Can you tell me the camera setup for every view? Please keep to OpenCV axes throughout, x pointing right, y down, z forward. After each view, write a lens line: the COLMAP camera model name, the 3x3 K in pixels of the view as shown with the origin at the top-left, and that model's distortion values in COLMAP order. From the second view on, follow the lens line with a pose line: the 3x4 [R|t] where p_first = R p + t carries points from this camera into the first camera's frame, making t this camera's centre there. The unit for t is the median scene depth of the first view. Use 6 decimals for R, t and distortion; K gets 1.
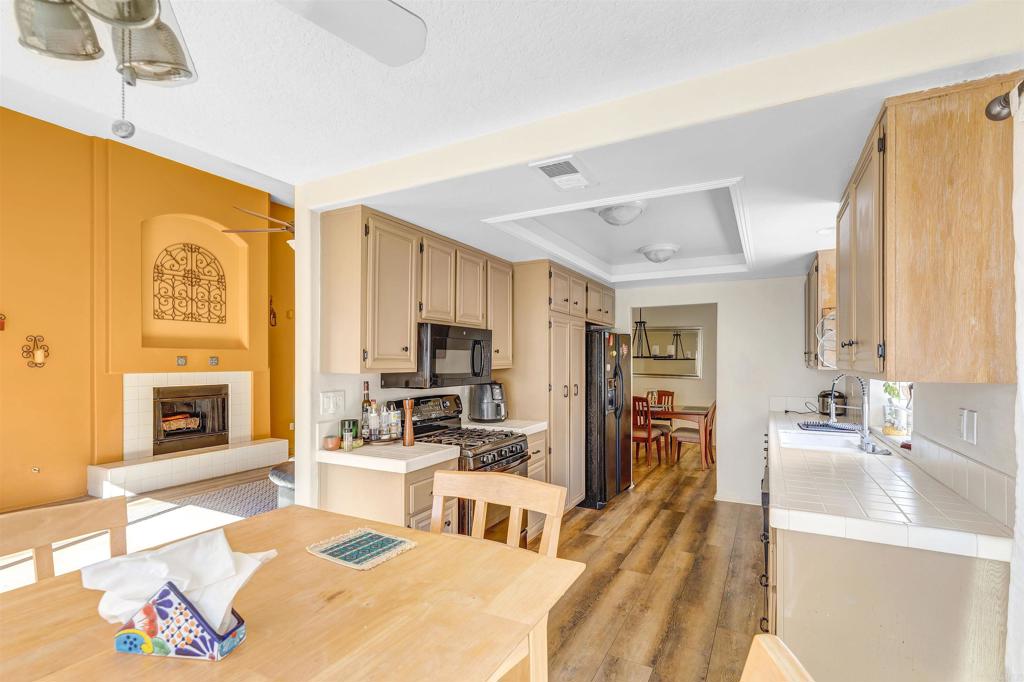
lens RADIAL K [[473.7, 0, 507.0], [0, 473.7, 365.9], [0, 0, 1]] dist [0.002087, 0.000286]
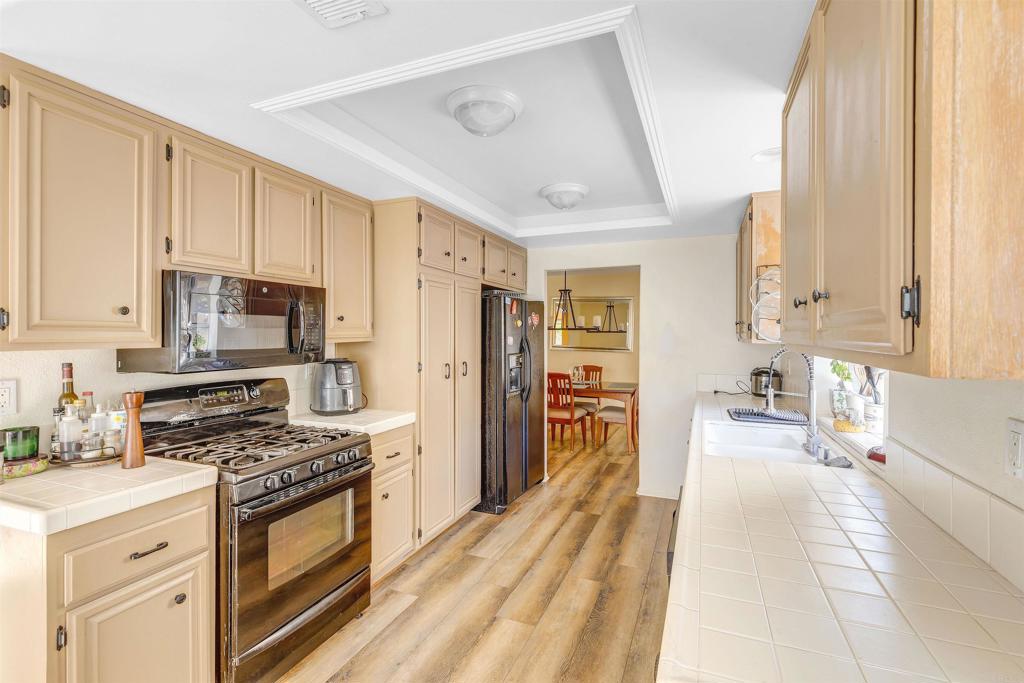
lens RADIAL K [[459.3, 0, 512.0], [0, 459.3, 341.5], [0, 0, 1]] dist [0.003027, 0.000033]
pose [[0.994264, 0.000013, 0.106953, 0.163113], [-0.000648, 0.999982, 0.005906, 0.000355], [-0.106951, -0.005941, 0.994247, 0.259870]]
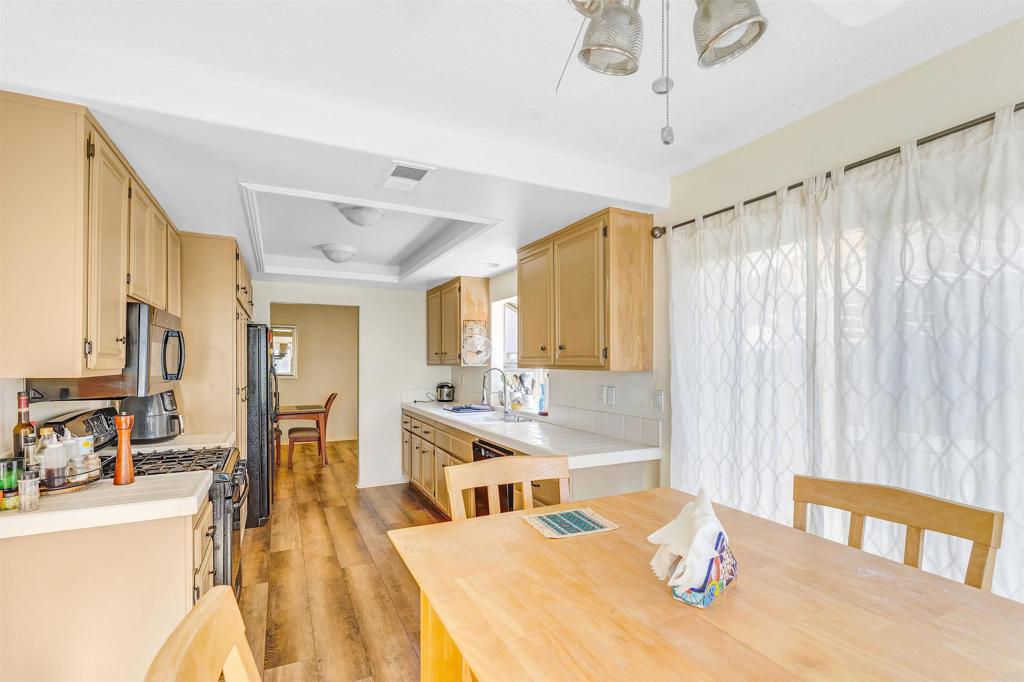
lens RADIAL K [[478.1, 0, 510.6], [0, 478.1, 364.3], [0, 0, 1]] dist [0.000685, -0.000147]
pose [[0.576730, -0.006338, 0.816910, -0.329565], [0.008824, 0.999960, 0.001528, 0.001576], [-0.816887, 0.006327, 0.576763, 0.116447]]
